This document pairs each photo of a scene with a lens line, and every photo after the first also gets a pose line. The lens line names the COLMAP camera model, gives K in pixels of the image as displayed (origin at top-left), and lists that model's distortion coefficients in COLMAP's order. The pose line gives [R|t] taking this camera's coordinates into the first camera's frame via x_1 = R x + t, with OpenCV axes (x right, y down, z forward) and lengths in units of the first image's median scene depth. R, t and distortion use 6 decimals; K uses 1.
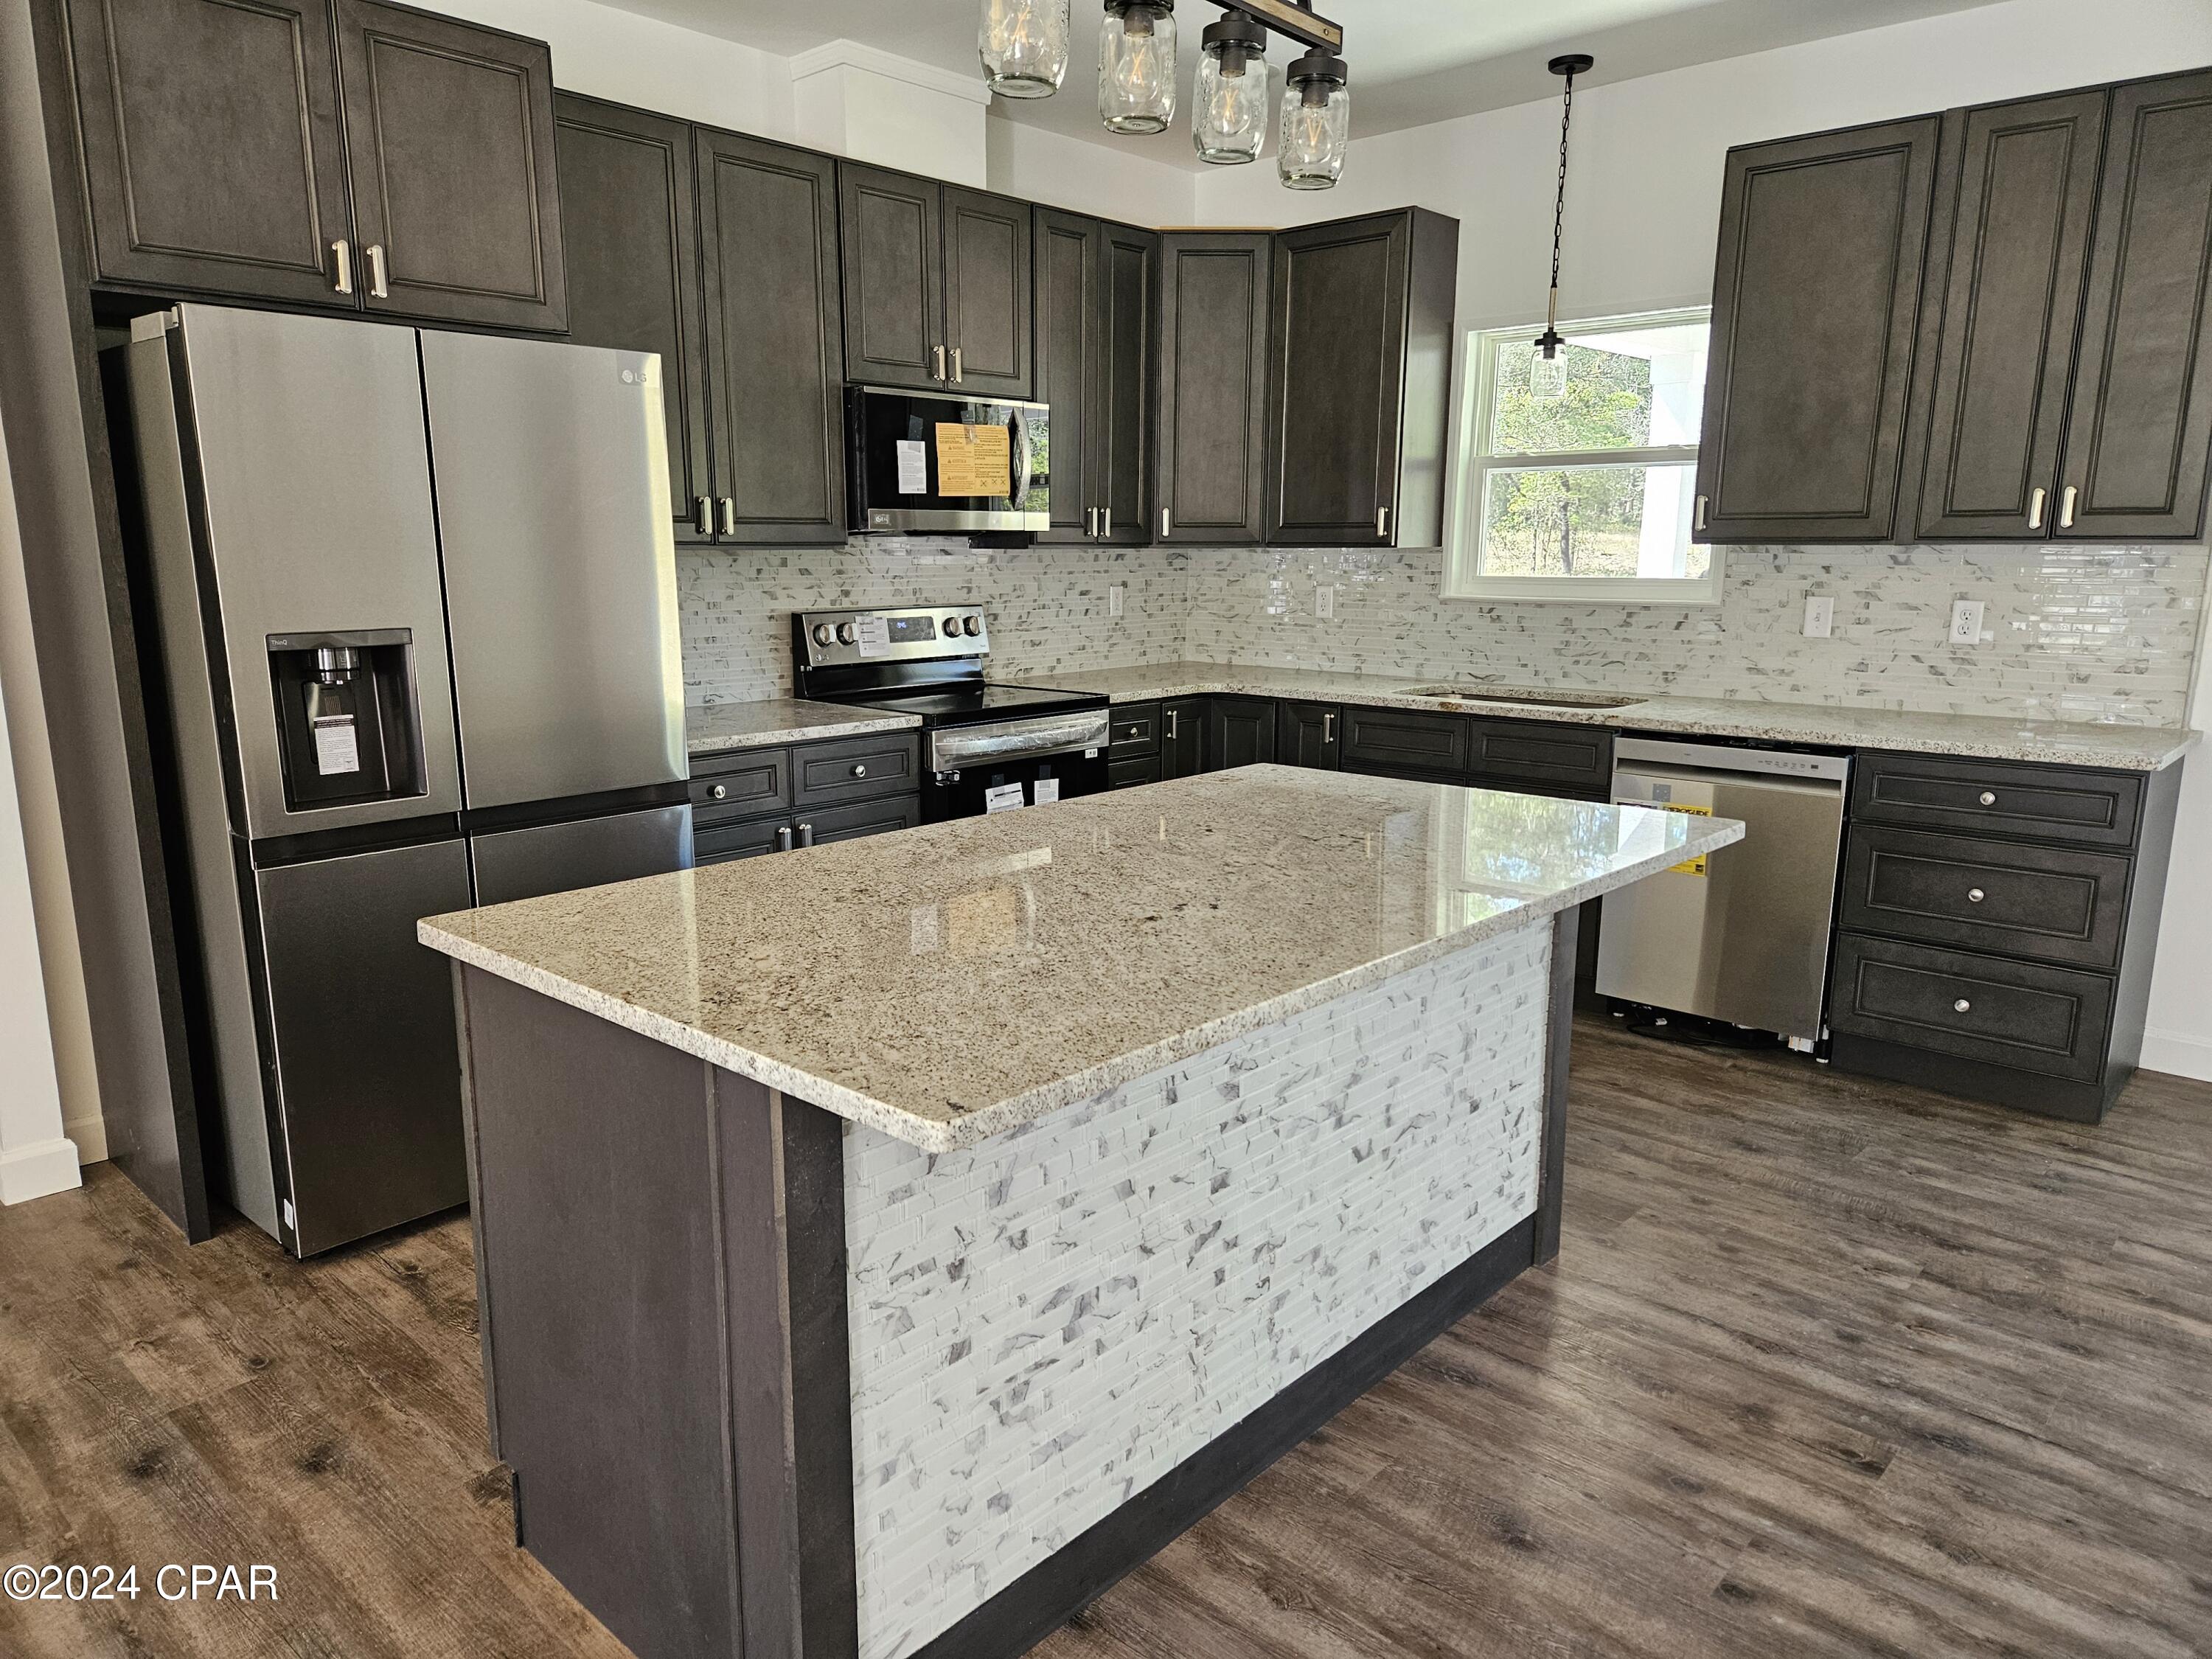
lens RADIAL K [[1490.2, 0, 1068.8], [0, 1490.2, 844.0], [0, 0, 1]] dist [0.033158, -0.007486]
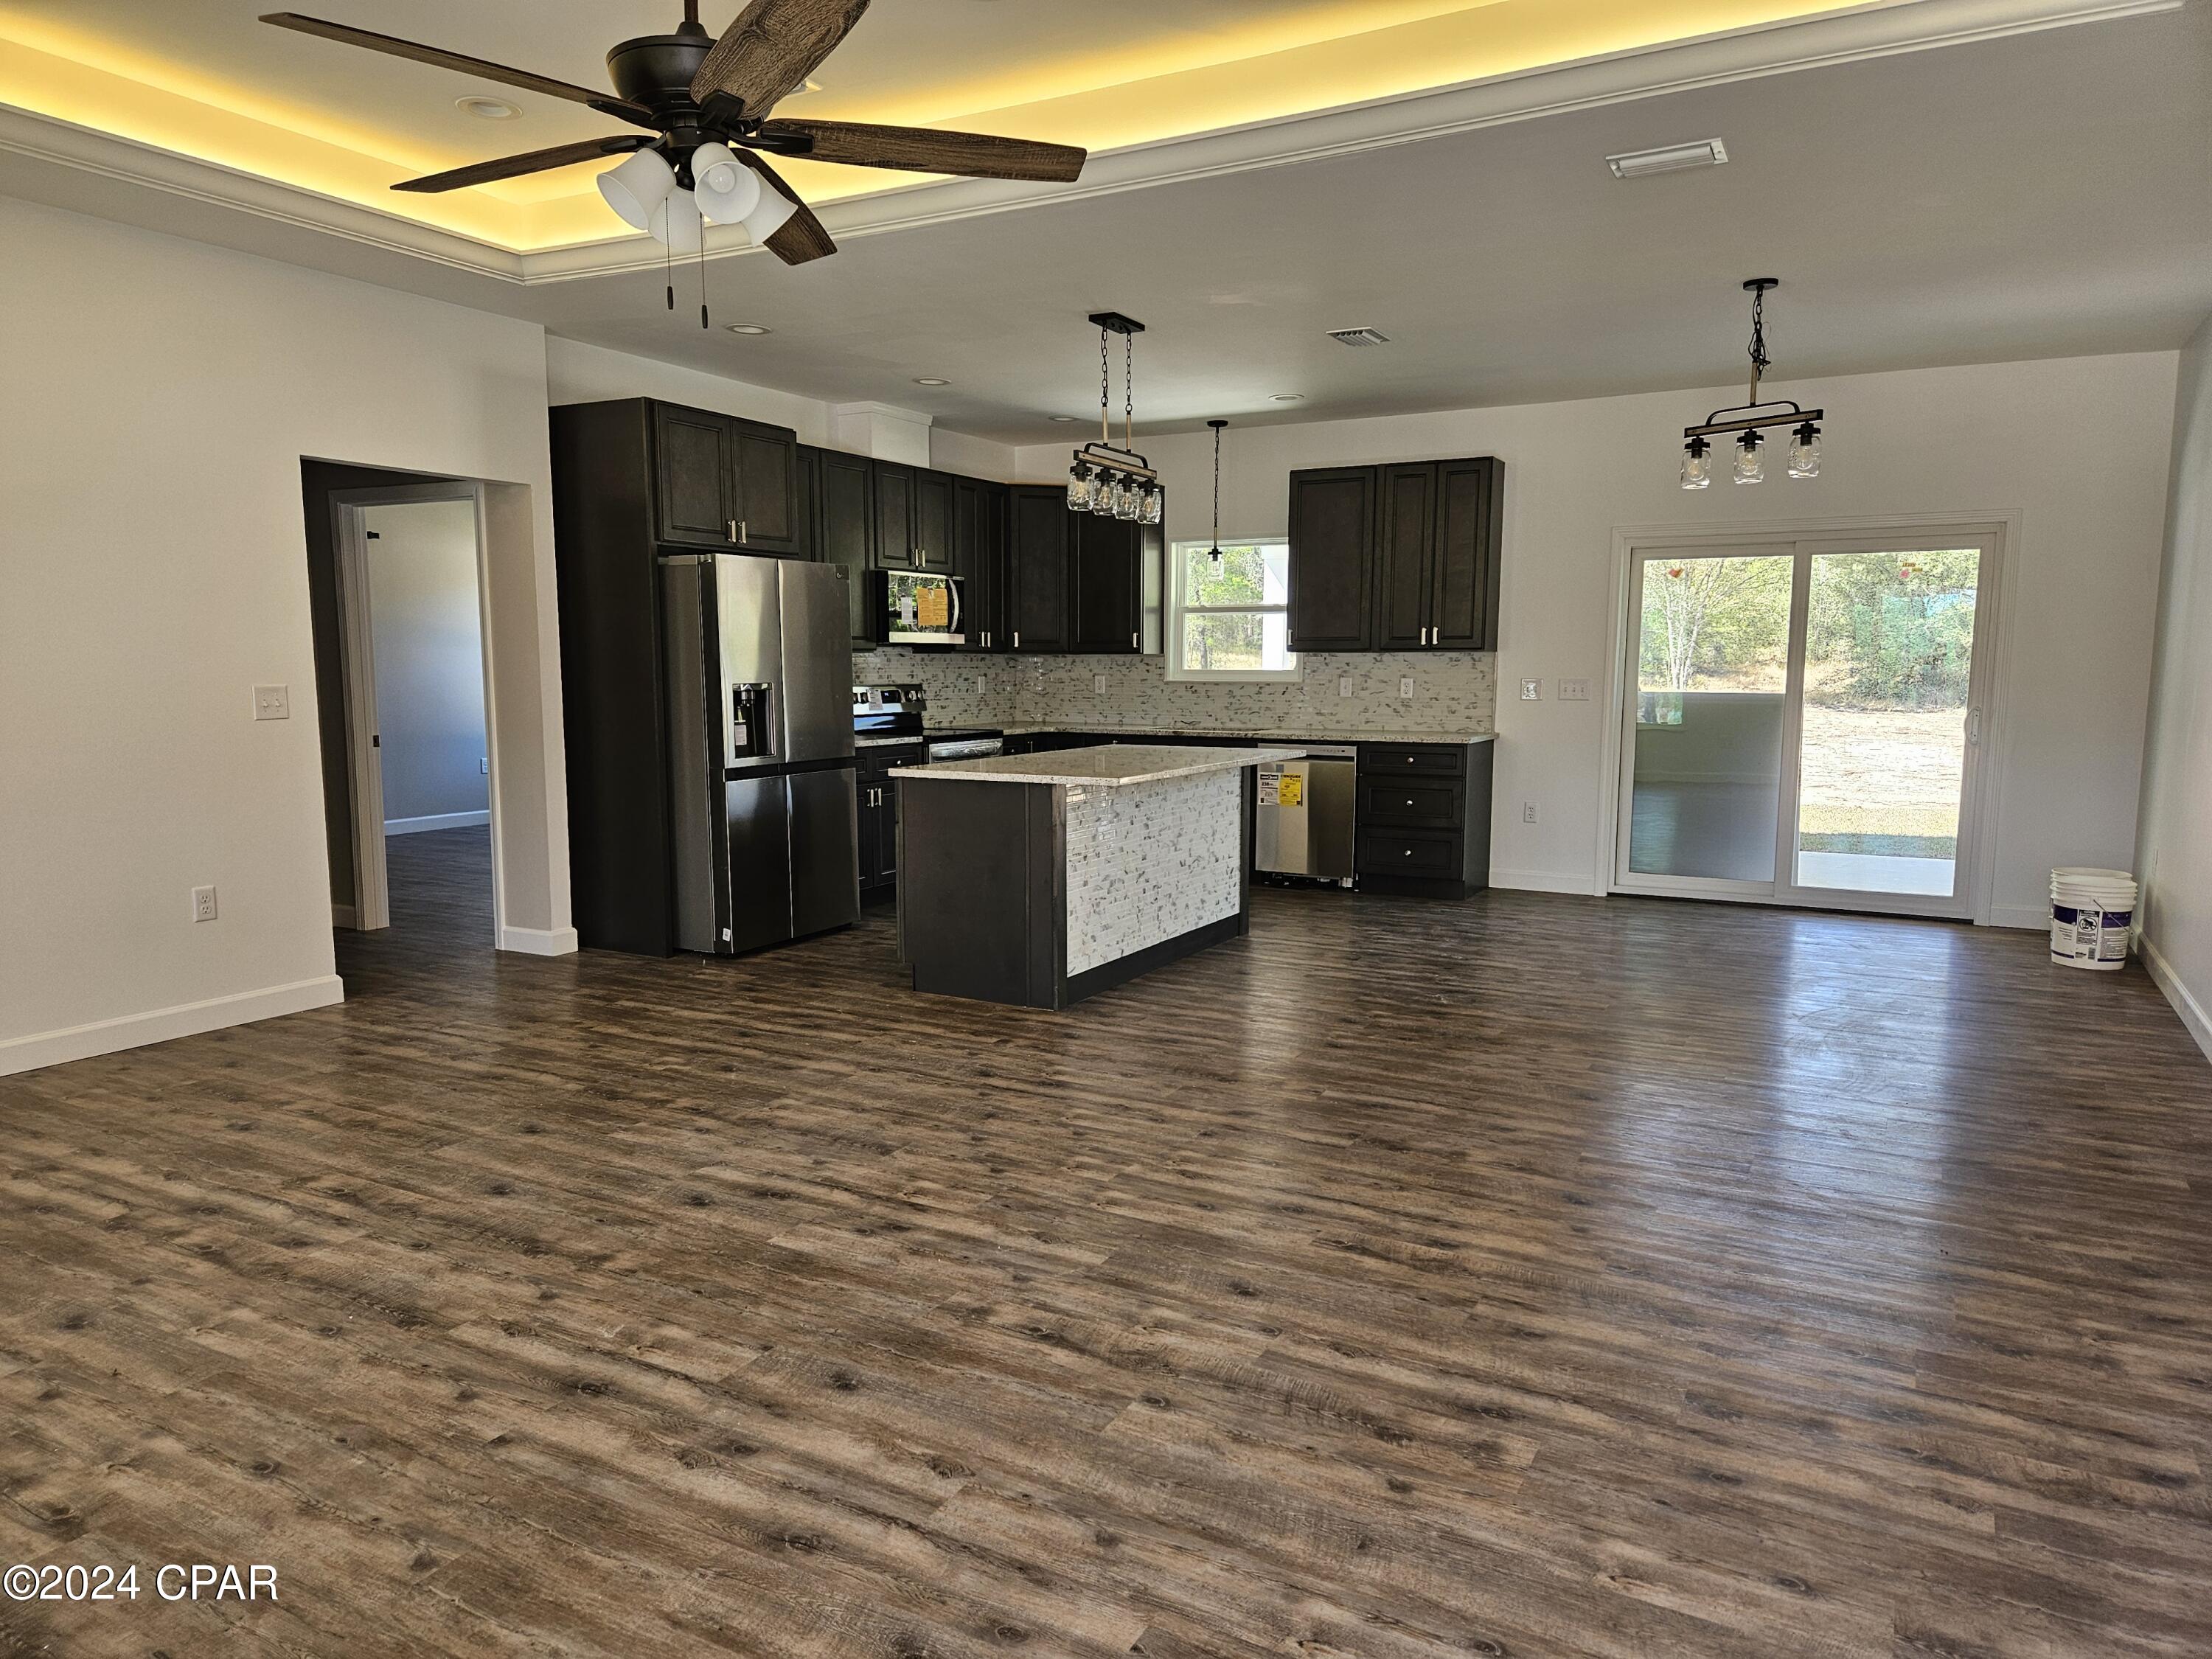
lens RADIAL K [[1490.2, 0, 1097.6], [0, 1490.2, 836.4], [0, 0, 1]] dist [0.033158, -0.007486]
pose [[0.969126, -0.028194, 0.244950, -0.328815], [0.048550, 0.995812, -0.077464, 0.188913], [-0.241740, 0.086964, 0.966436, -0.852000]]
